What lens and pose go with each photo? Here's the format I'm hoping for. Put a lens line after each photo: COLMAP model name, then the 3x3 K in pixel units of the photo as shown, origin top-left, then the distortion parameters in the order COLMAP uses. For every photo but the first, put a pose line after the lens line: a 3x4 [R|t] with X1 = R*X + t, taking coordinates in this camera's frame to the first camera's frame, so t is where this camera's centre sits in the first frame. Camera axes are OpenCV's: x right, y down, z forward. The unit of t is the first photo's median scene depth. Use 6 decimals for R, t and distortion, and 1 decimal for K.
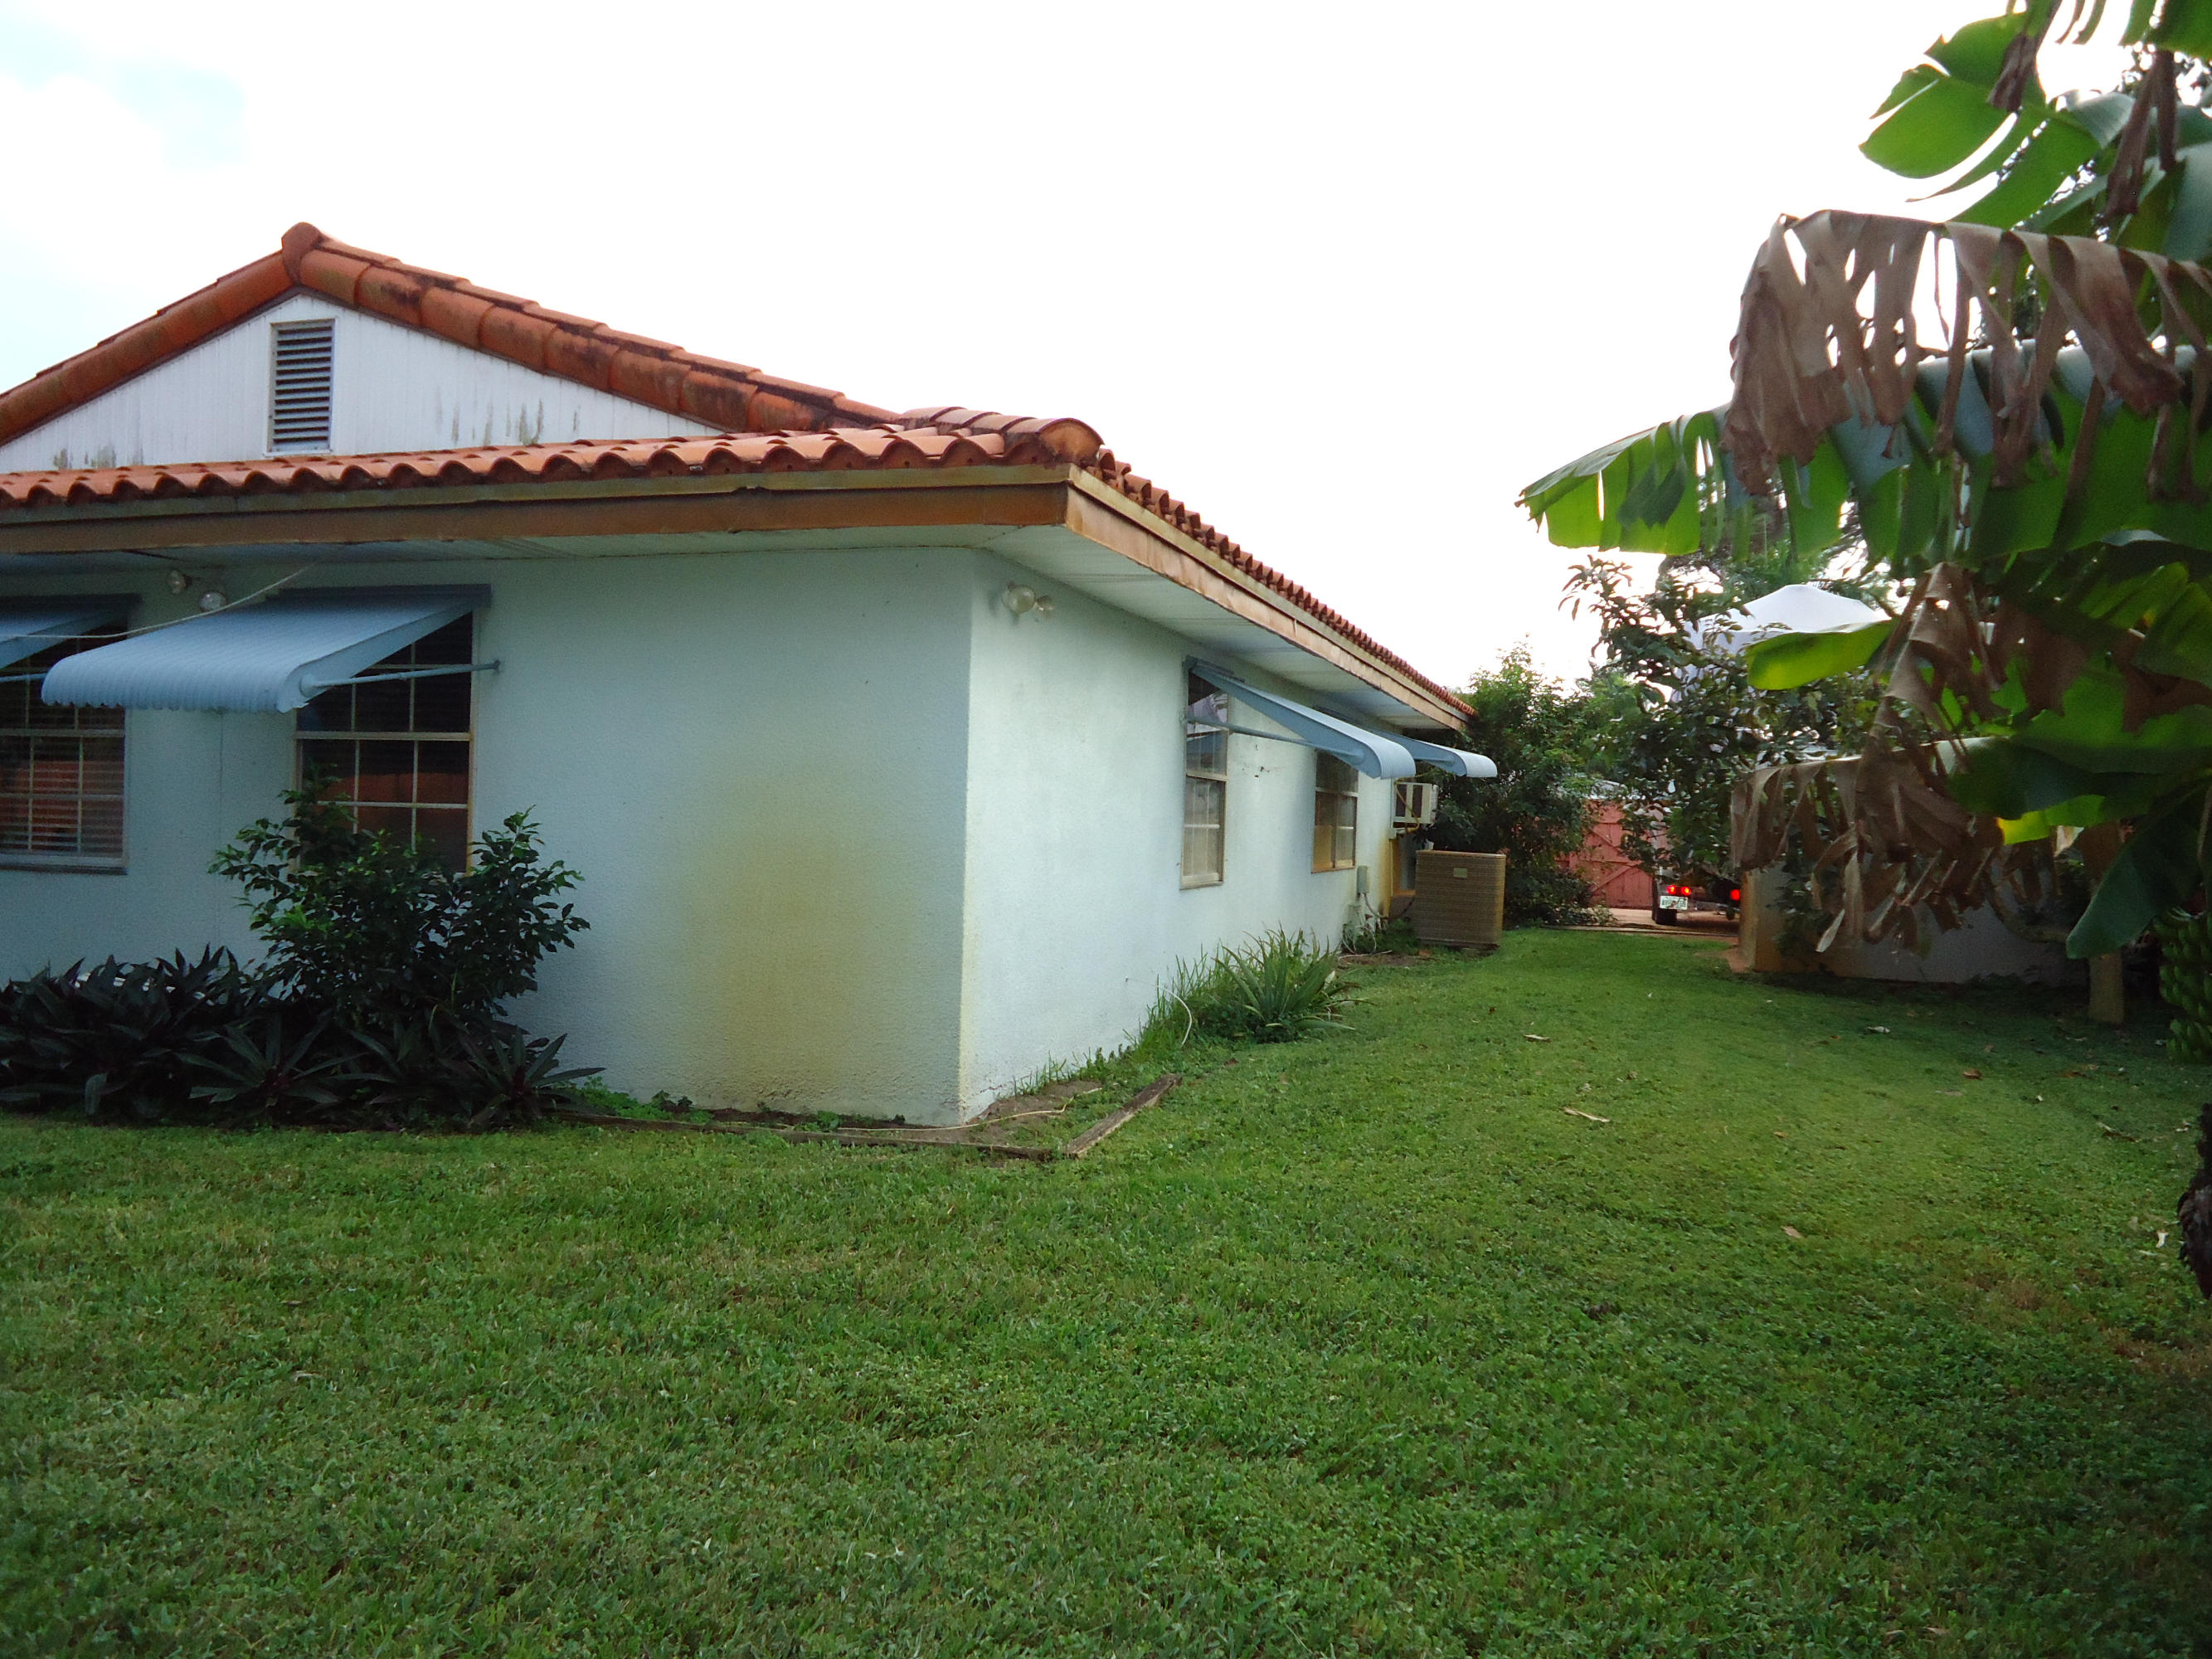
lens RADIAL K [[1613.9, 0, 1112.9], [0, 1613.9, 818.1], [0, 0, 1]] dist [-0.002824, 0.001064]
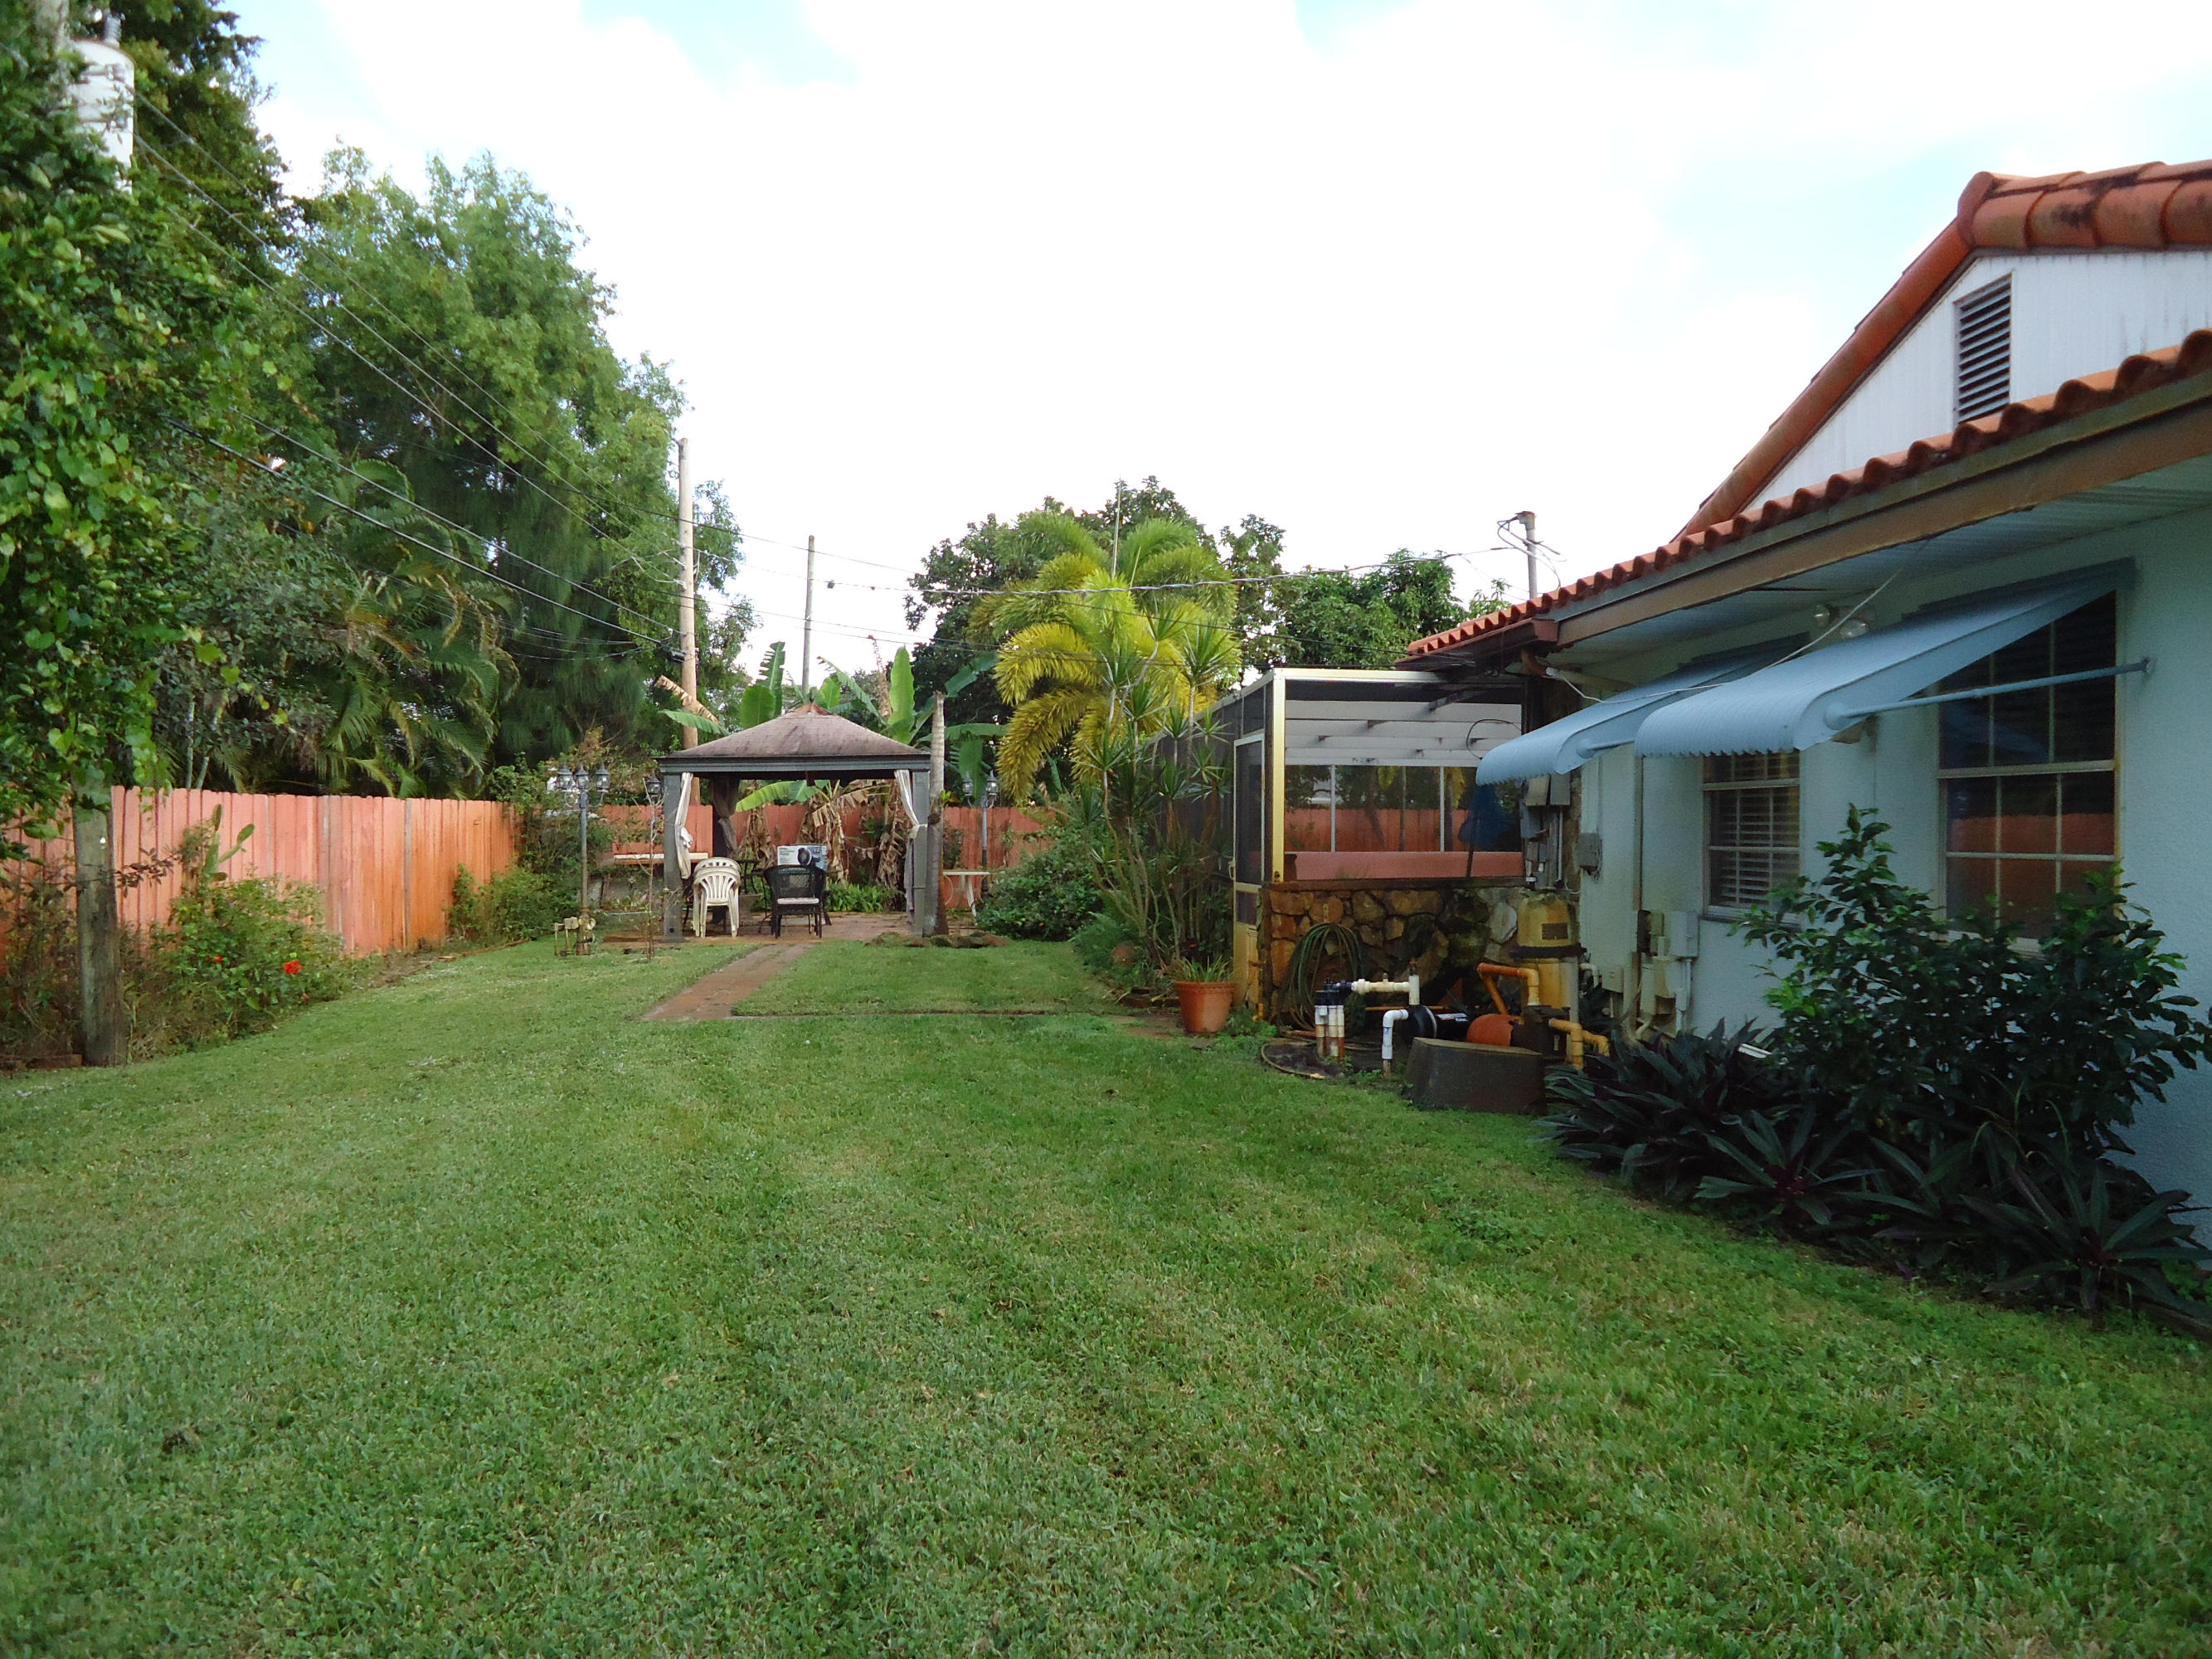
lens RADIAL K [[1613.9, 0, 1112.9], [0, 1613.9, 818.1], [0, 0, 1]] dist [-0.002824, 0.001064]
pose [[0.401449, -0.025852, -0.915517, 0.095256], [-0.000110, 0.999600, -0.028274, -0.004490], [0.915881, 0.011451, 0.401285, 0.267682]]
